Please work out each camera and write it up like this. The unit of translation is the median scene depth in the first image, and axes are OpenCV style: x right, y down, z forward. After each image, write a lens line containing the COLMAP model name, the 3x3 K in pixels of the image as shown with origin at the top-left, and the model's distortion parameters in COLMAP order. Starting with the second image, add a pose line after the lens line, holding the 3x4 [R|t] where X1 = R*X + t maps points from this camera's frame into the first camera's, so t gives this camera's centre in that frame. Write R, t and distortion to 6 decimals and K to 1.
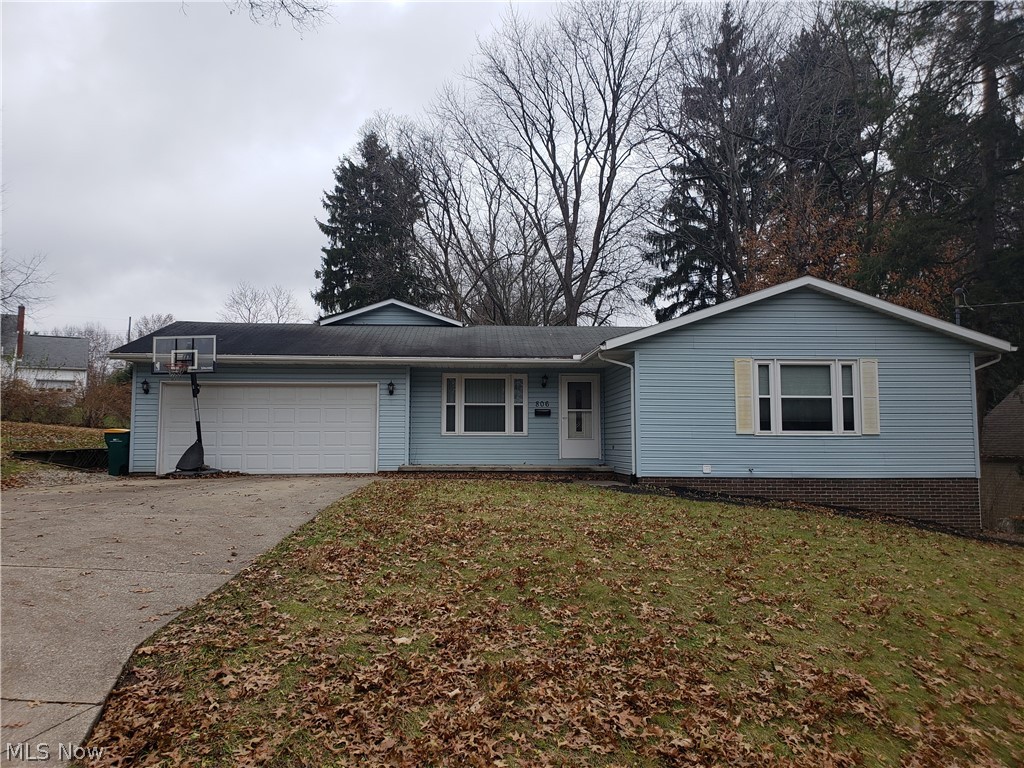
lens RADIAL K [[790.9, 0, 503.0], [0, 790.9, 377.9], [0, 0, 1]] dist [0.049805, -0.049300]
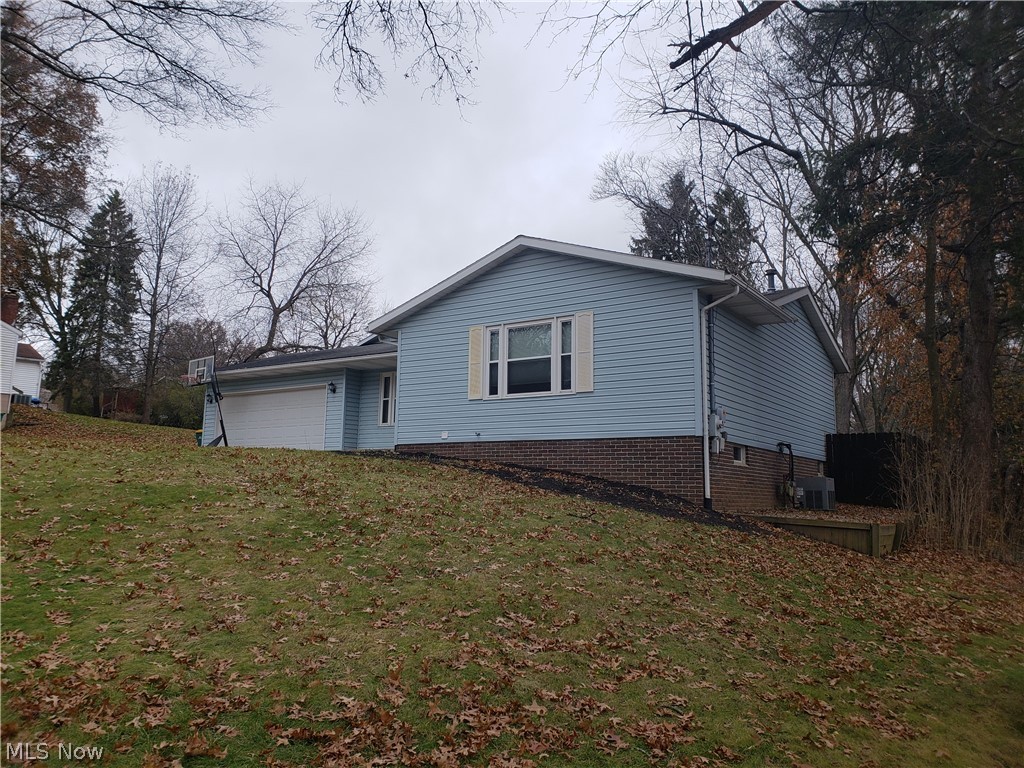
lens RADIAL K [[790.9, 0, 503.0], [0, 790.9, 377.9], [0, 0, 1]] dist [0.049805, -0.049300]
pose [[0.794951, -0.080974, -0.601246, 0.943330], [0.040265, 0.995910, -0.080889, 0.125838], [0.605336, 0.040094, 0.794959, 0.203527]]
